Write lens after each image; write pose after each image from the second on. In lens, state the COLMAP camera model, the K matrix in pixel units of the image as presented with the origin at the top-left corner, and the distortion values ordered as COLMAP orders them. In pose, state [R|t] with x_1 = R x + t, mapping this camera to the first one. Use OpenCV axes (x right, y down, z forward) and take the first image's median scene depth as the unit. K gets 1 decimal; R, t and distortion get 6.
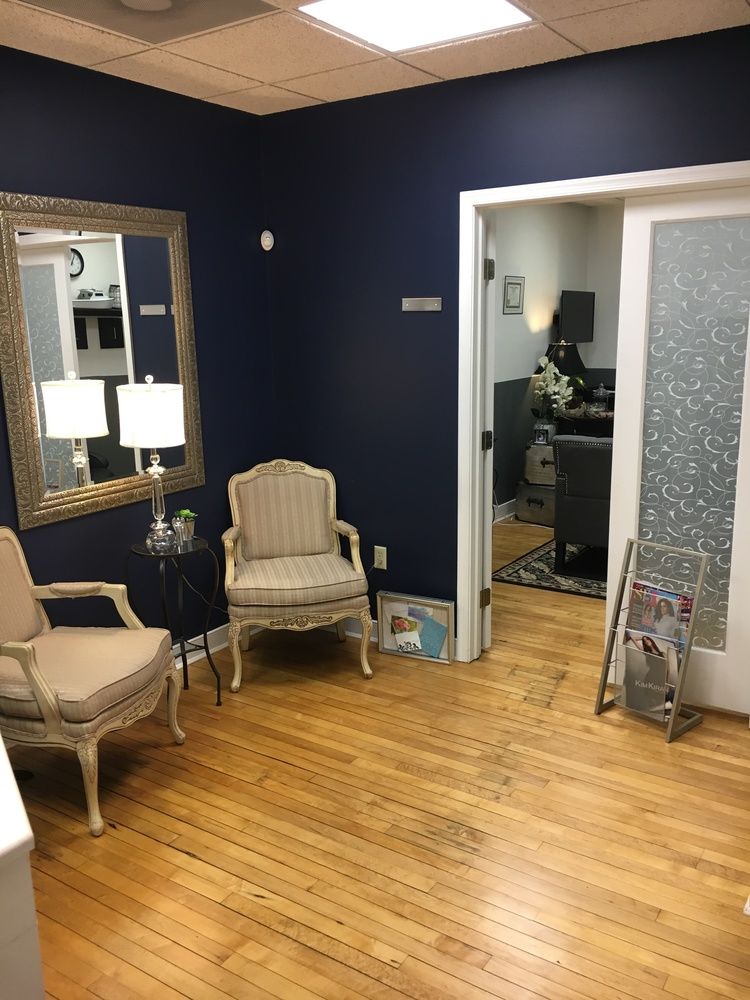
lens RADIAL K [[852.0, 0, 370.5], [0, 852.0, 499.6], [0, 0, 1]] dist [0.075098, -0.092044]
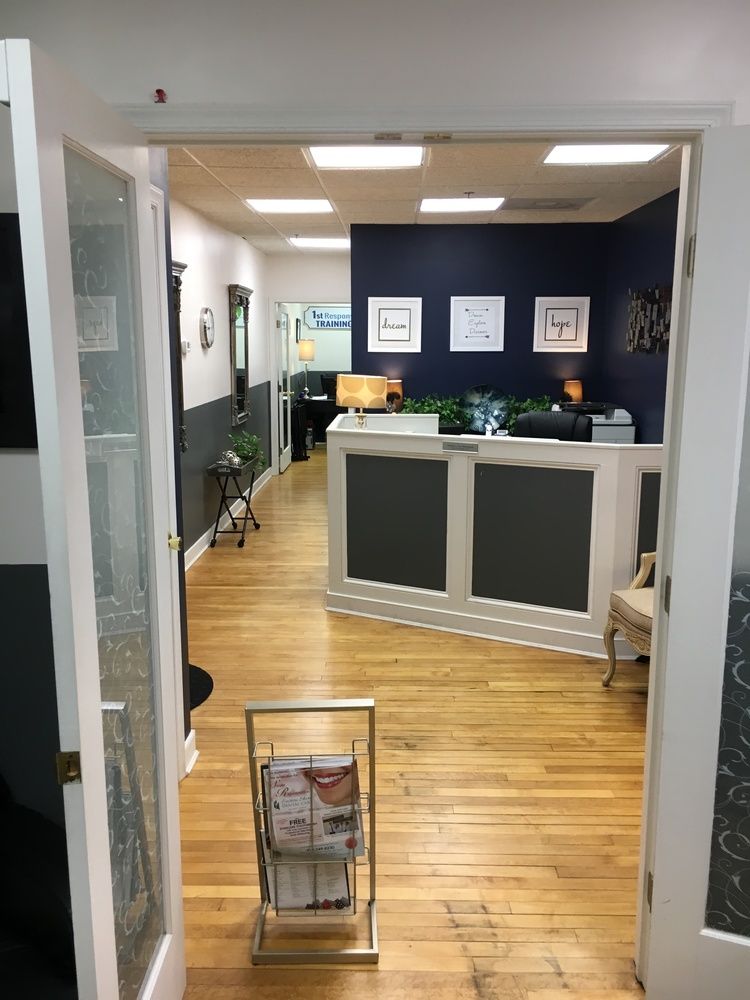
lens RADIAL K [[852.0, 0, 379.8], [0, 852.0, 502.1], [0, 0, 1]] dist [0.075098, -0.092044]
pose [[-0.838206, 0.118775, -0.532263, 0.652644], [-0.102672, 0.924172, 0.367918, -0.352139], [0.535602, 0.363040, -0.762452, 1.537680]]
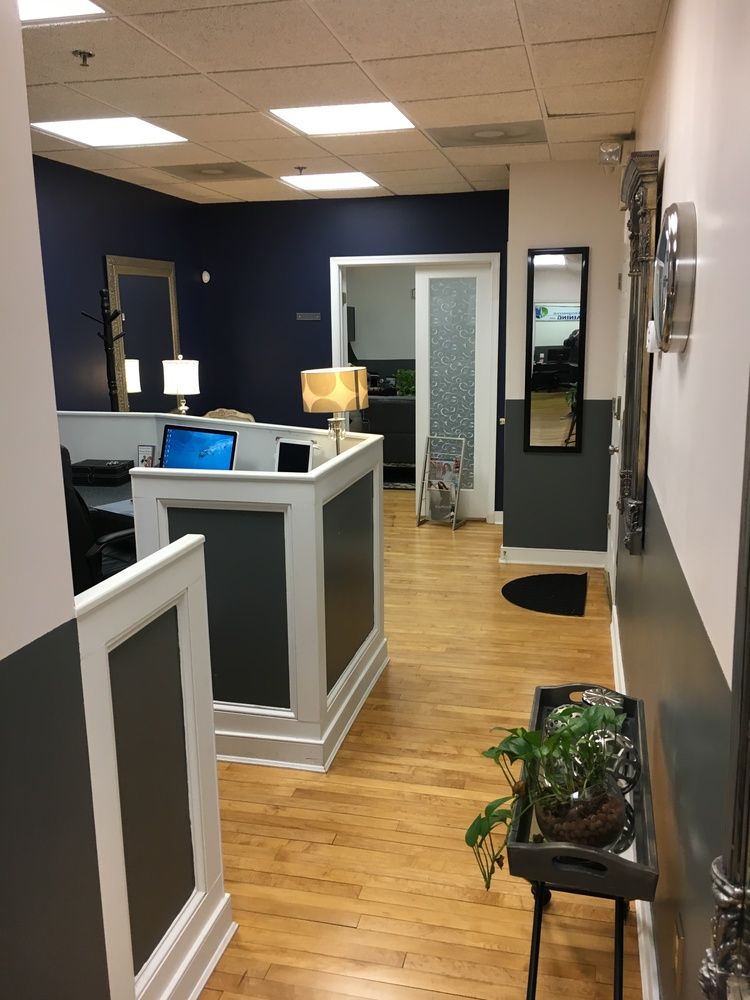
lens RADIAL K [[852.0, 0, 370.6], [0, 852.0, 498.4], [0, 0, 1]] dist [0.075098, -0.092044]
pose [[0.937822, -0.064820, 0.341011, -0.410506], [0.067569, 0.997707, 0.003823, 0.140756], [-0.340477, 0.019457, 0.940051, -0.659264]]
